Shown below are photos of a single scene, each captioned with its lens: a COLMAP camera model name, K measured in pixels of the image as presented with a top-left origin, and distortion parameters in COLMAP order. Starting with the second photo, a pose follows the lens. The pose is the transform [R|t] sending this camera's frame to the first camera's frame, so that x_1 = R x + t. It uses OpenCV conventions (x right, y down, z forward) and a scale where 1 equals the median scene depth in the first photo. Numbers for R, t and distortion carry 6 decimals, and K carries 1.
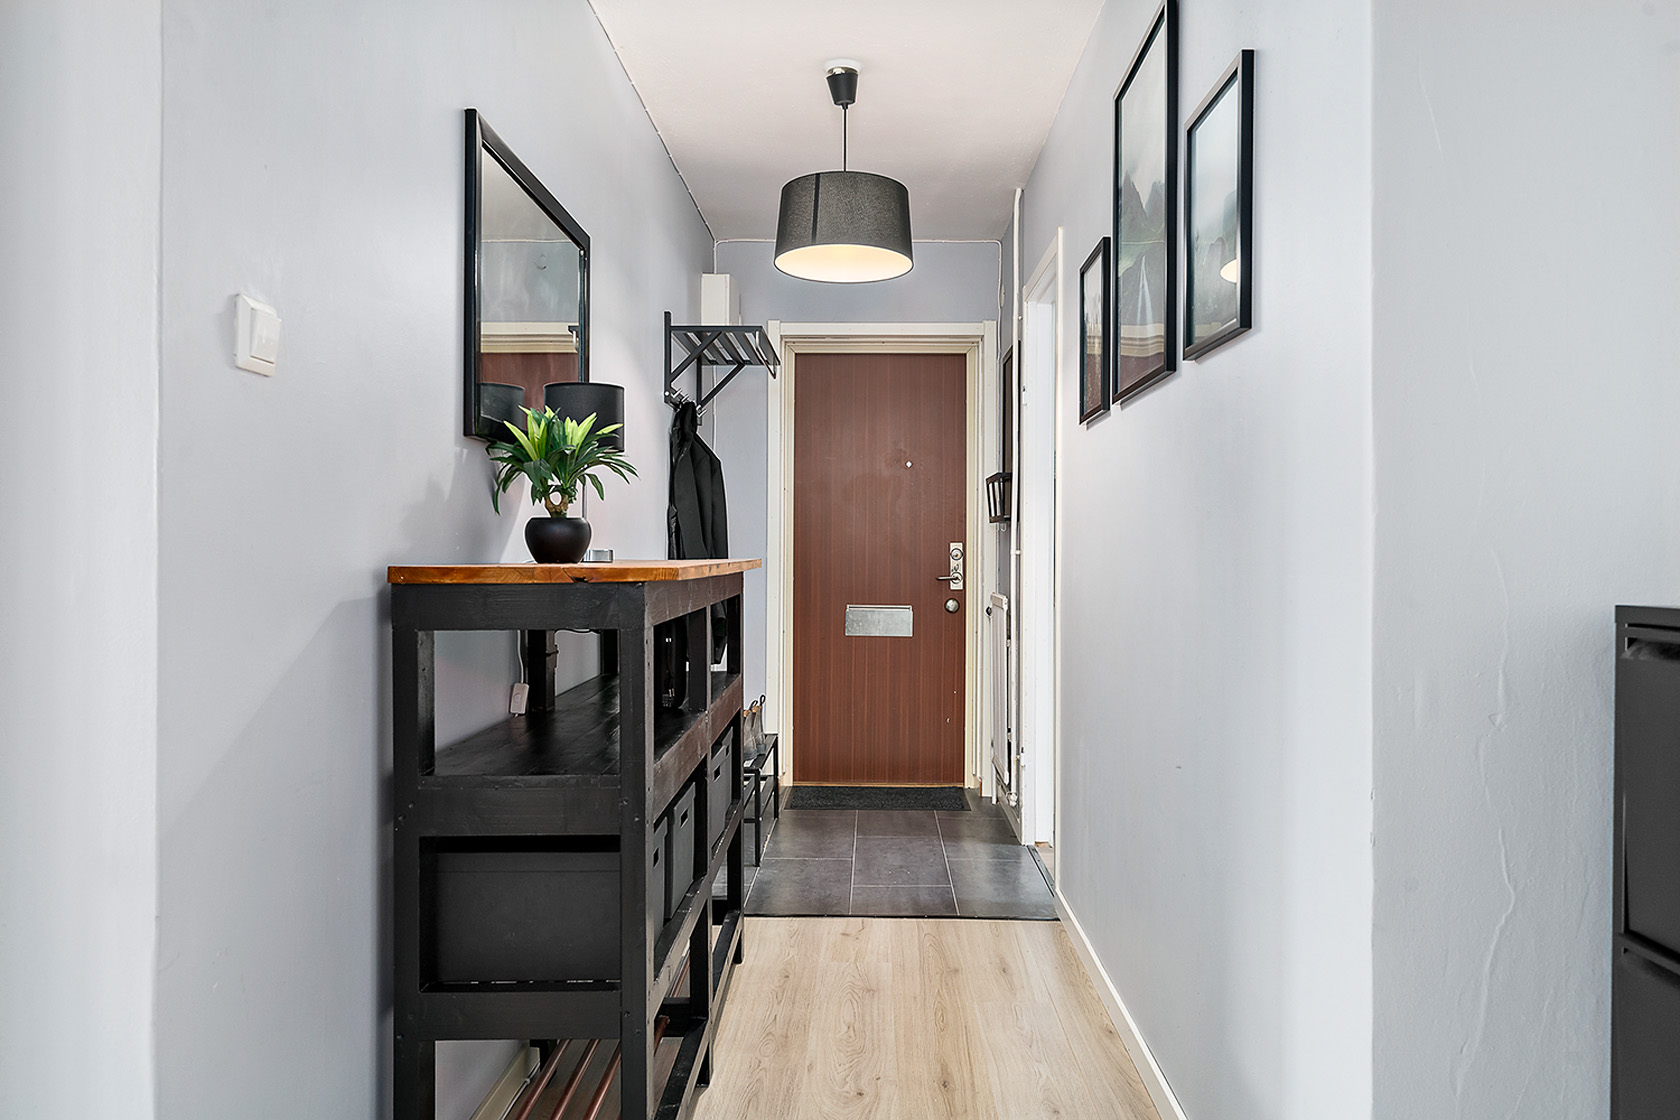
lens RADIAL K [[1212.4, 0, 840.6], [0, 1212.4, 555.1], [0, 0, 1]] dist [-0.000139, -0.000028]
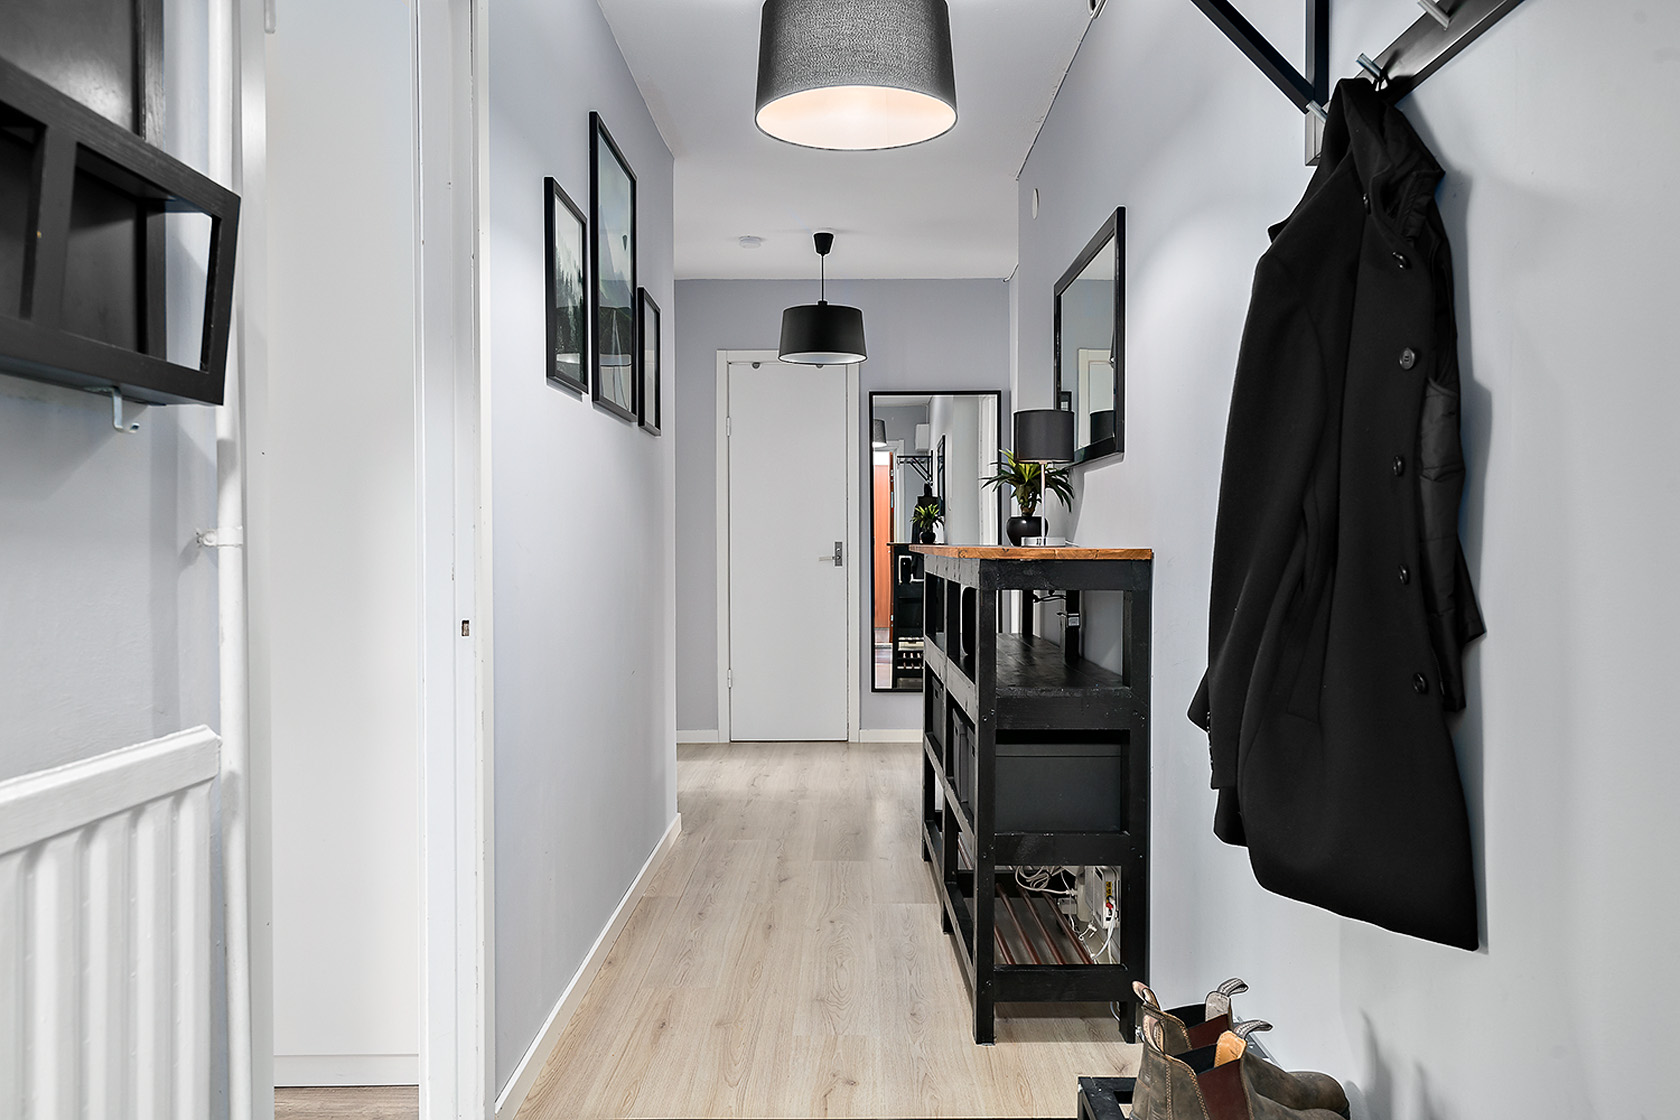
lens RADIAL K [[1212.4, 0, 840.5], [0, 1212.4, 555.5], [0, 0, 1]] dist [-0.000139, -0.000028]
pose [[-0.999807, -0.002424, -0.019480, 0.029427], [-0.002760, 0.999847, 0.017282, -0.005743], [0.019435, 0.017333, -0.999661, 2.042213]]
